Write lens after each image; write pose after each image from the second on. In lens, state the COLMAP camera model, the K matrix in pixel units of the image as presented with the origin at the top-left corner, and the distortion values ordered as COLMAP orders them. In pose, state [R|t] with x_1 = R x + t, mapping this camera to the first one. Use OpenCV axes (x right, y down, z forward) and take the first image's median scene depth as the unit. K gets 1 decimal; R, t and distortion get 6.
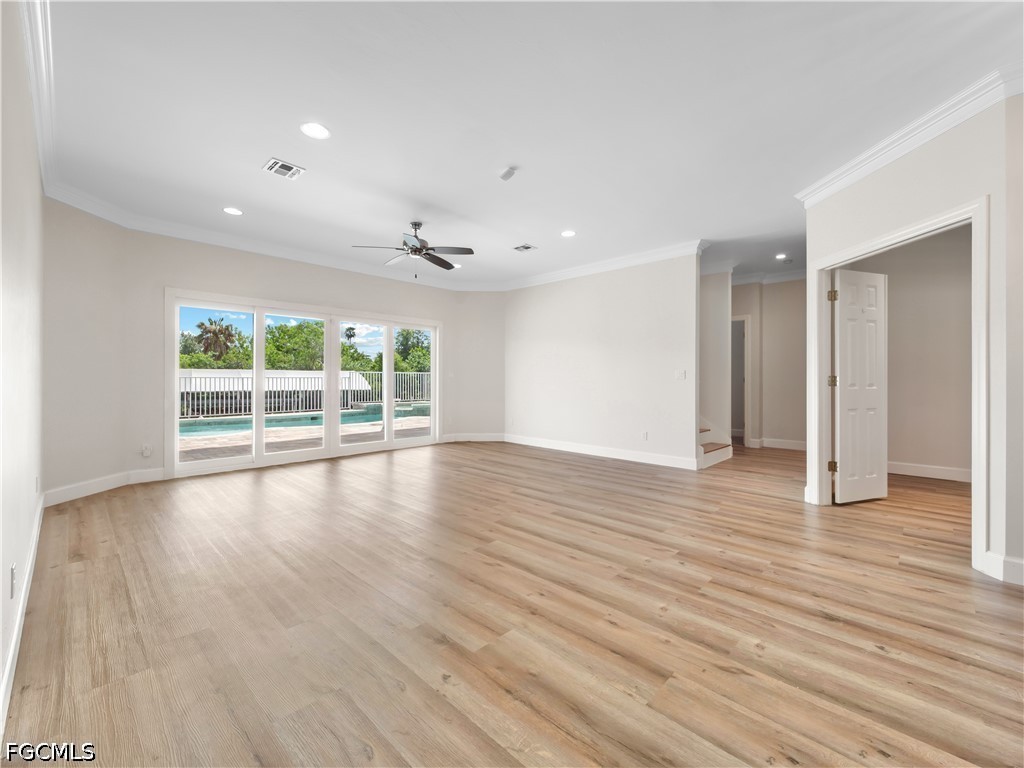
lens RADIAL K [[435.0, 0, 506.6], [0, 435.0, 377.0], [0, 0, 1]] dist [0.009996, -0.012119]
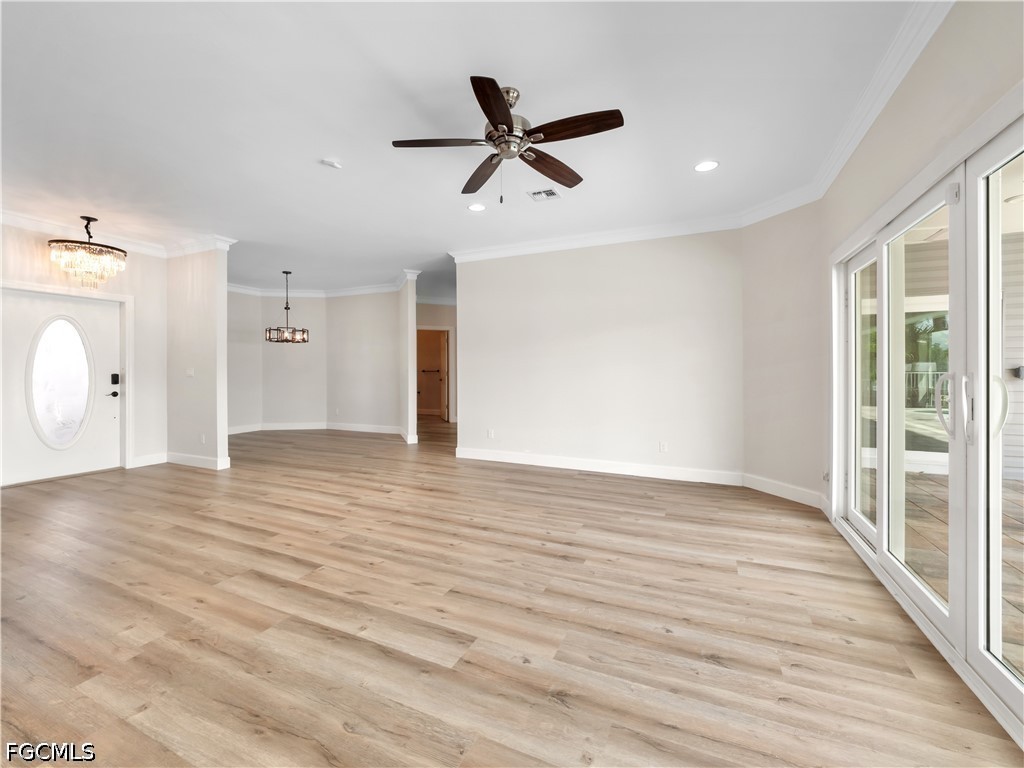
lens RADIAL K [[435.0, 0, 506.6], [0, 435.0, 377.0], [0, 0, 1]] dist [0.009996, -0.012119]
pose [[-0.941885, 0.001321, -0.335933, -0.041277], [-0.001115, 0.999974, 0.007058, -0.014038], [0.335933, 0.007023, -0.941860, 2.171375]]
